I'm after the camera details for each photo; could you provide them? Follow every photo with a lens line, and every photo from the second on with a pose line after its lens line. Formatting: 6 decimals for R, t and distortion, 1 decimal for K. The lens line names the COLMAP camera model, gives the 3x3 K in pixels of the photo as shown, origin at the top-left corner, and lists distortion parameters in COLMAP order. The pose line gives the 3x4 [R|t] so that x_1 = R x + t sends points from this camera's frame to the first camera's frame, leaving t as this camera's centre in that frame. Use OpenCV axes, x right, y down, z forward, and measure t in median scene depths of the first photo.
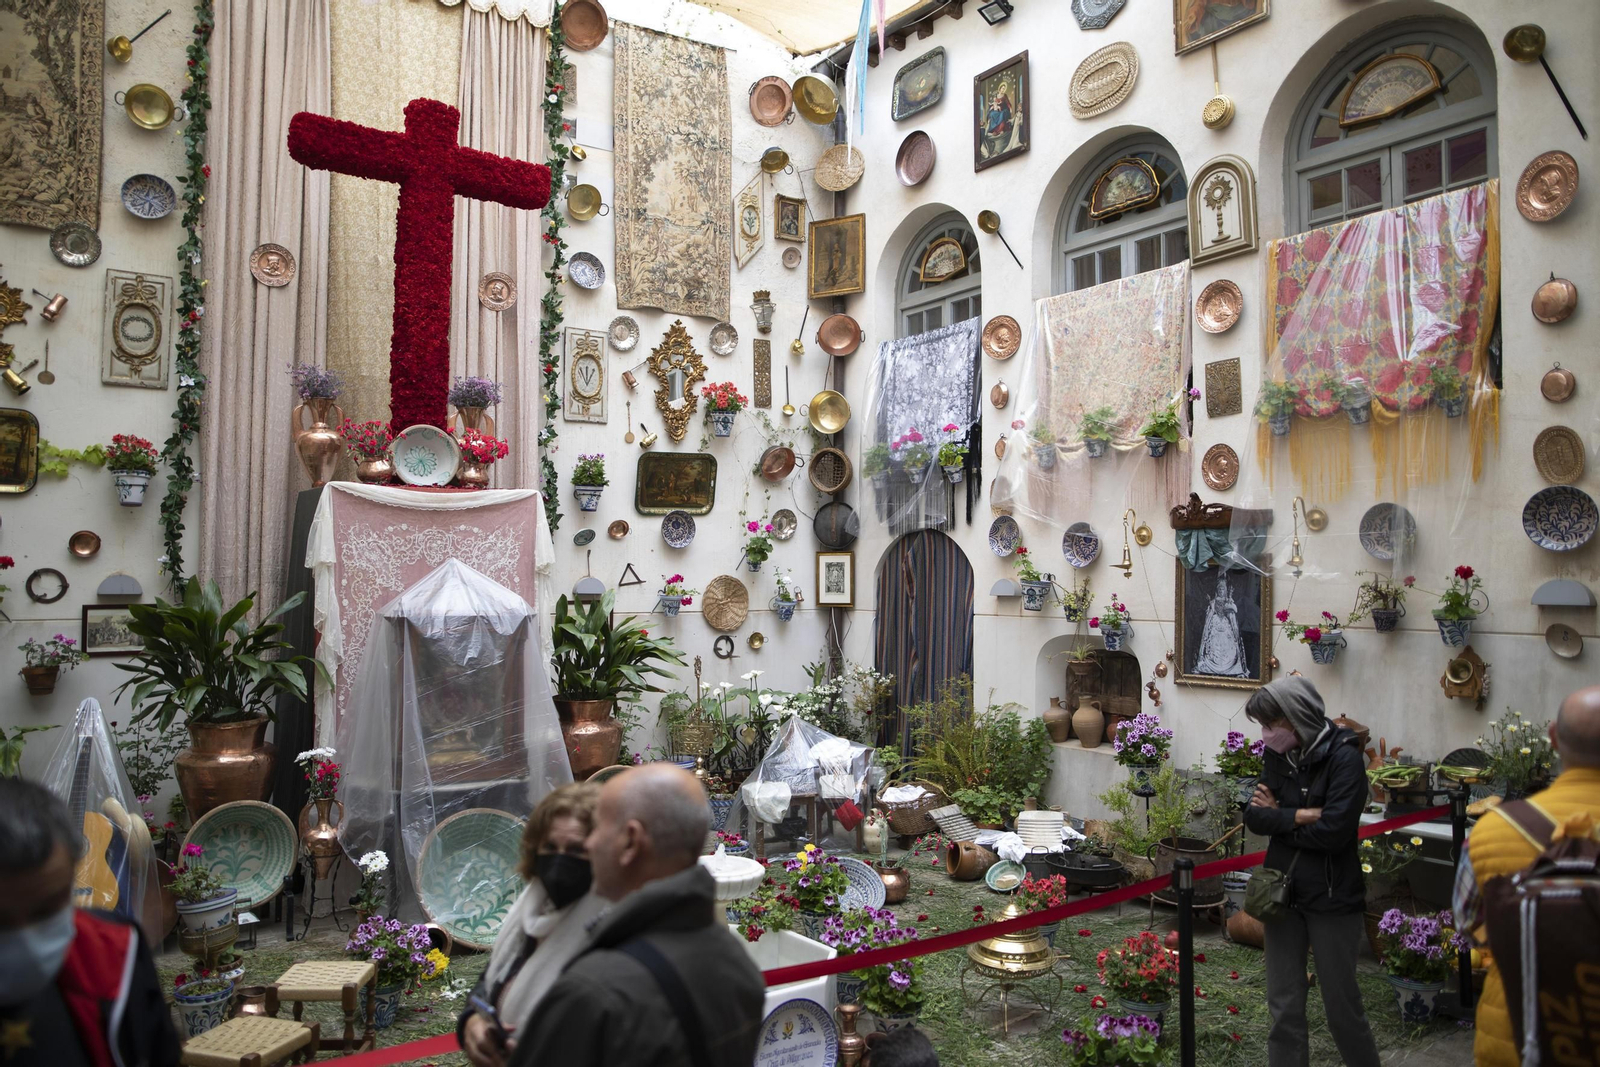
lens RADIAL K [[1137.8, 0, 800.0], [0, 1137.8, 533.5], [0, 0, 1]] dist [-0.055592, 0.041876]
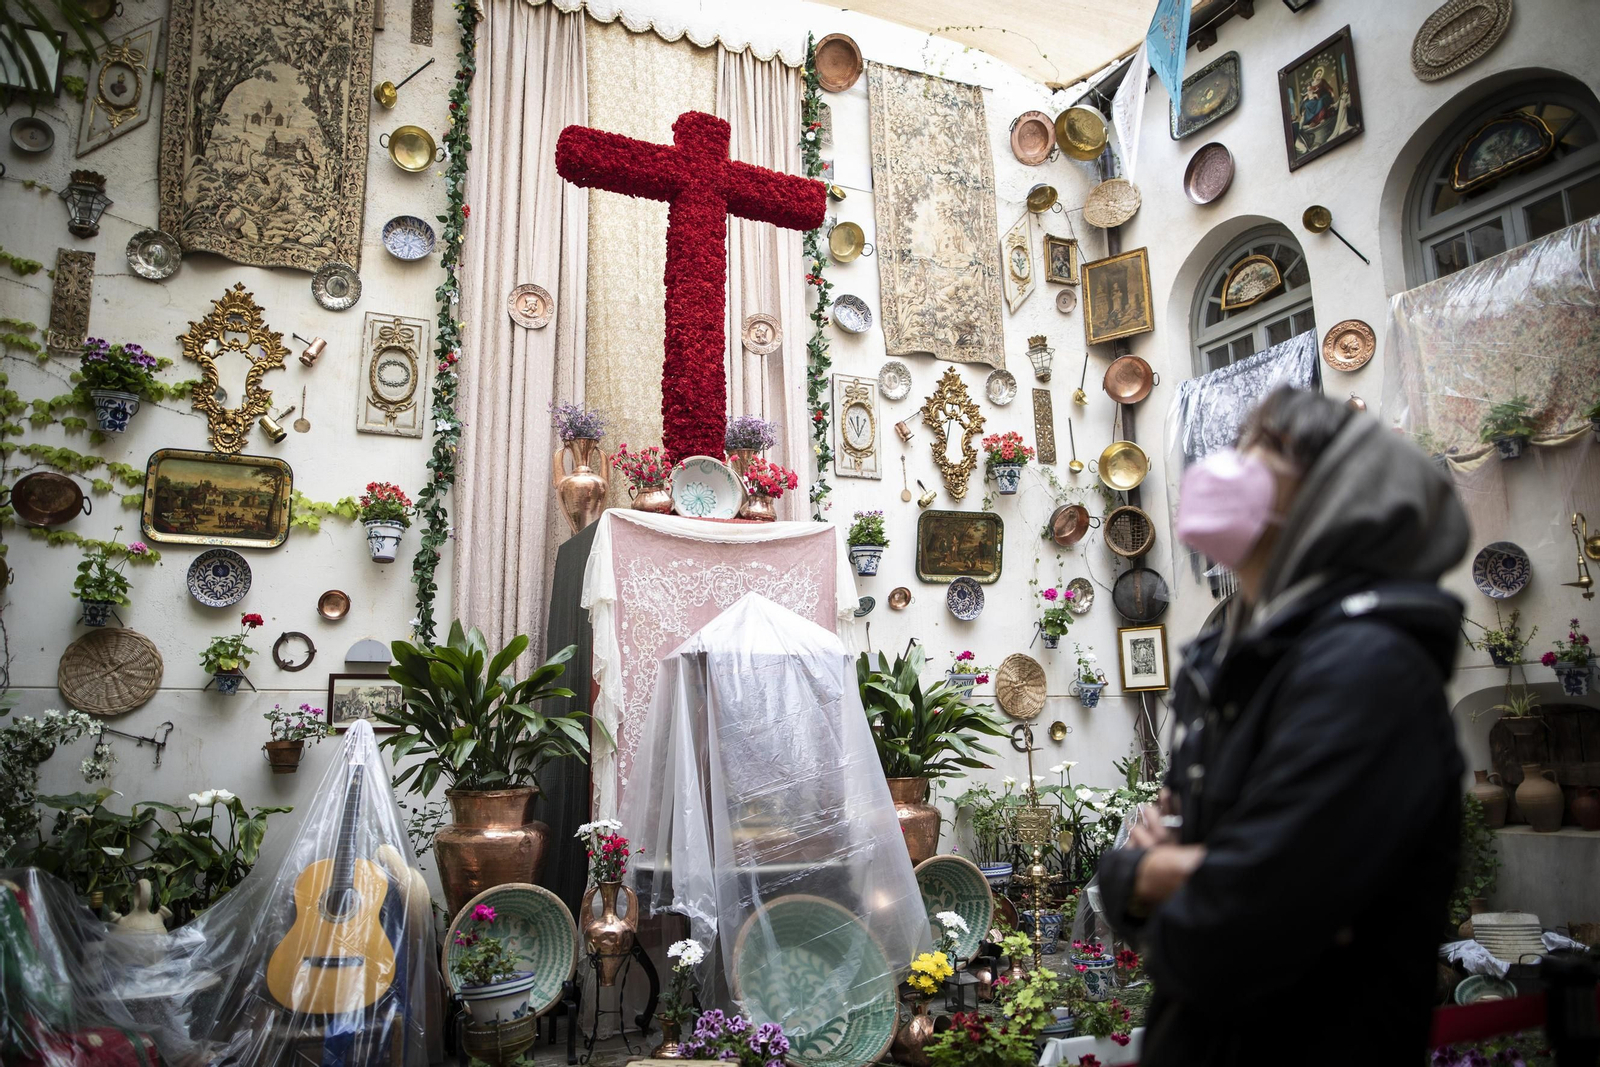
lens RADIAL K [[1156.0, 0, 800.2], [0, 1156.0, 521.6], [0, 0, 1]] dist [-0.073629, 0.066620]
pose [[0.987657, -0.050277, -0.148344, -0.113118], [0.026966, 0.987522, -0.155156, 0.082234], [0.154294, 0.149240, 0.976689, 0.132720]]
